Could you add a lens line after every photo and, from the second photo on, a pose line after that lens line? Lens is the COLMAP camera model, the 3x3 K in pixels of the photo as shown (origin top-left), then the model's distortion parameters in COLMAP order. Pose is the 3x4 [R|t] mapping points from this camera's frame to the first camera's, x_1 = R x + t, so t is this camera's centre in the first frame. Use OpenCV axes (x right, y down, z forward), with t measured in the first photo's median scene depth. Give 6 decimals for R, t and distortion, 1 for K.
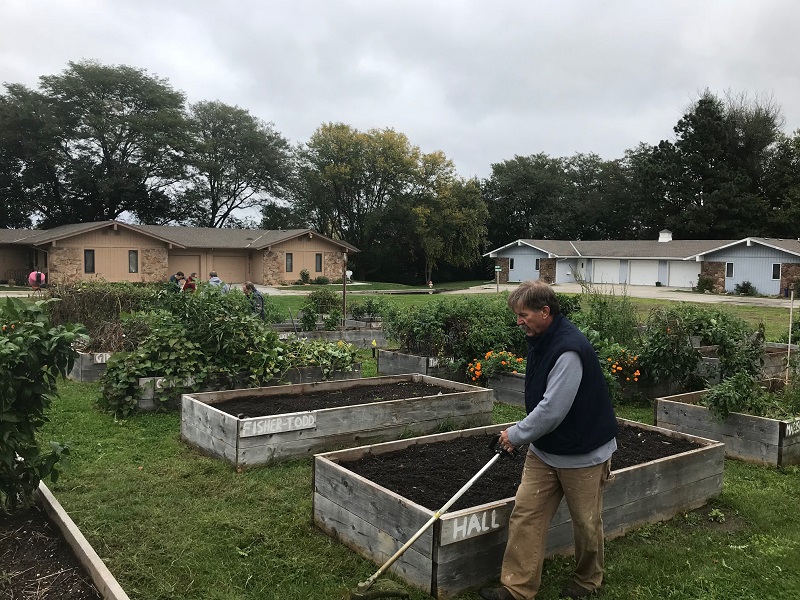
lens RADIAL K [[712.8, 0, 400.0], [0, 712.8, 300.0], [0, 0, 1]] dist [-0.054473, -0.001396]
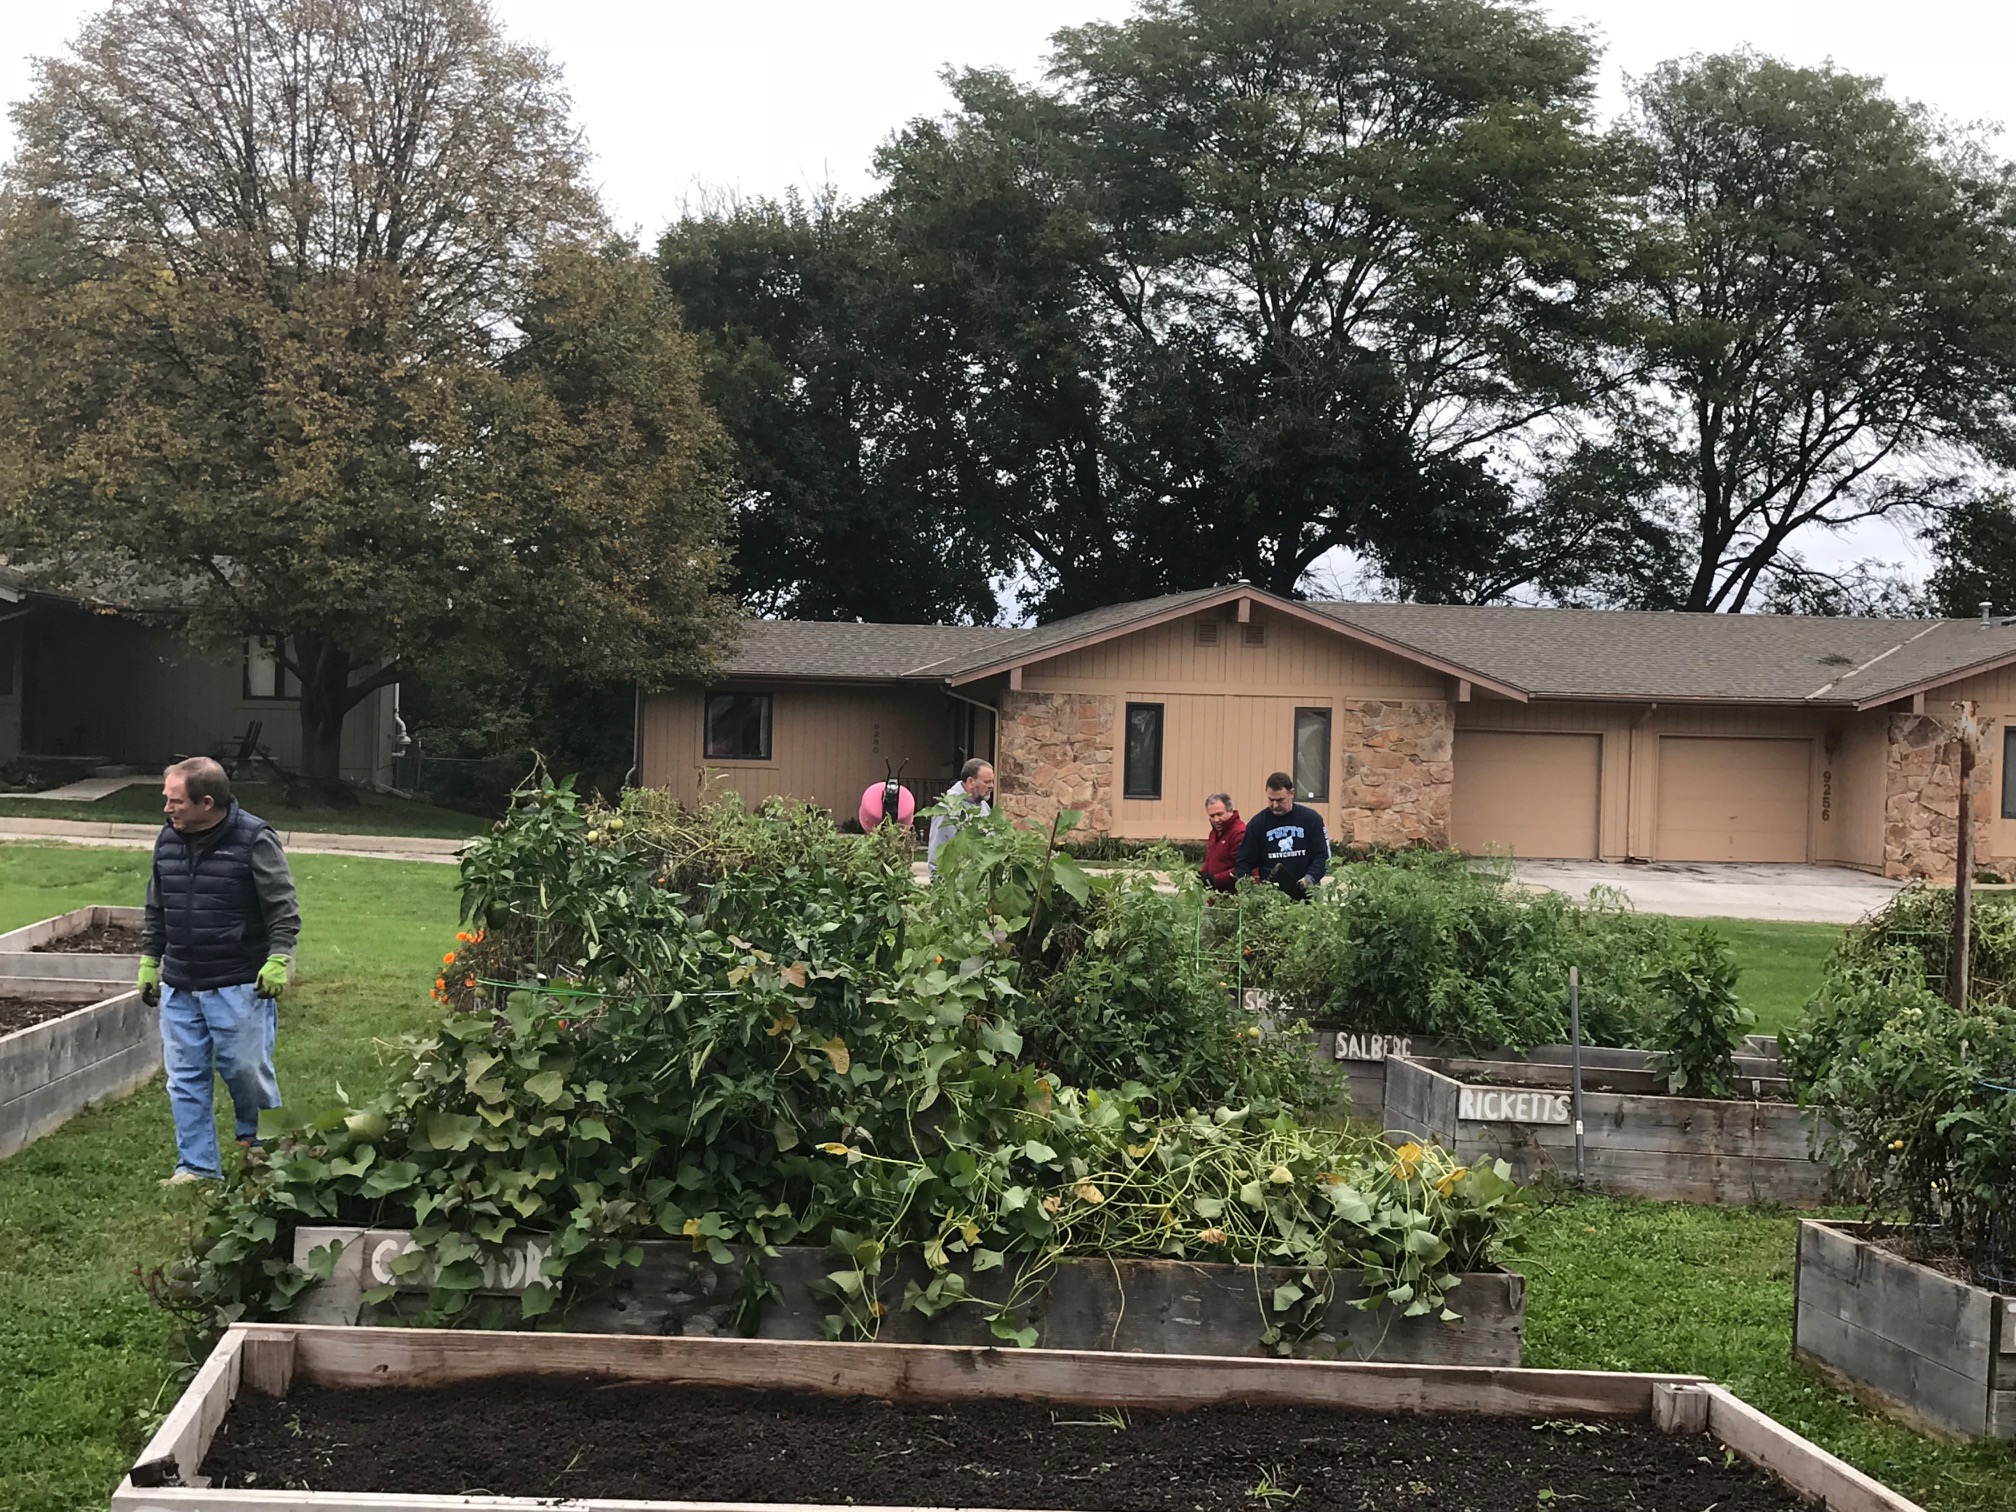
lens RADIAL K [[2939.7, 0, 1008.0], [0, 2939.7, 756.0], [0, 0, 1]] dist [0.199290, -0.943626]
pose [[0.814489, 0.012471, -0.580045, 0.104866], [-0.051104, 0.997425, -0.050314, 0.000941], [0.577924, 0.070623, 0.813029, 0.122495]]
